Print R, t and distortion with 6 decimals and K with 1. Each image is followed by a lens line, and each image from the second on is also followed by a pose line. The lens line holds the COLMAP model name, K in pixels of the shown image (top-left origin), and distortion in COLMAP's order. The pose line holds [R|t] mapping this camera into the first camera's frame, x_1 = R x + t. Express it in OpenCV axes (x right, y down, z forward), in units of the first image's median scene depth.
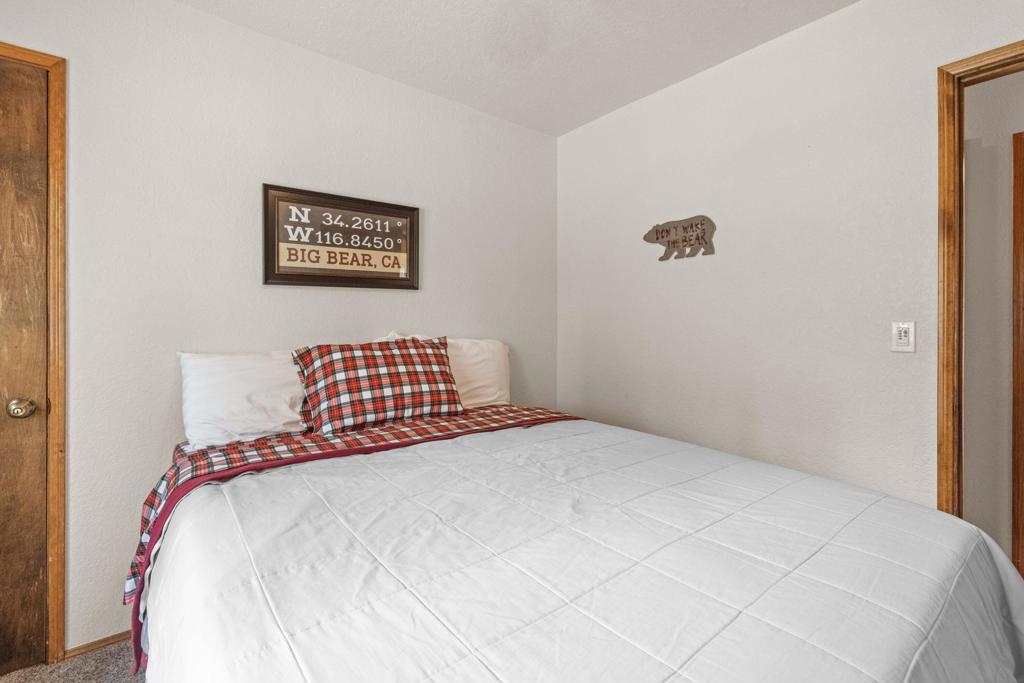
lens RADIAL K [[453.7, 0, 504.3], [0, 453.7, 317.0], [0, 0, 1]] dist [0.000024, -0.000130]
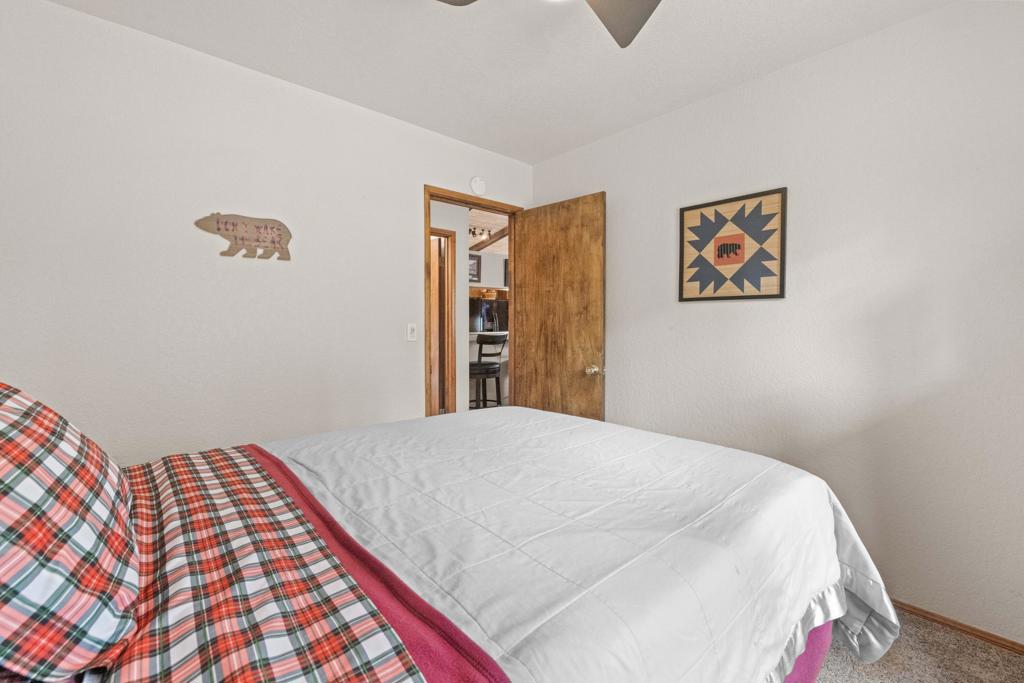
lens RADIAL K [[453.7, 0, 504.3], [0, 453.7, 317.0], [0, 0, 1]] dist [0.000024, -0.000130]
pose [[-0.077690, 0.011455, 0.996912, -0.631930], [-0.001329, 0.999932, -0.011593, 0.004753], [-0.996977, -0.002225, -0.077669, 0.580524]]
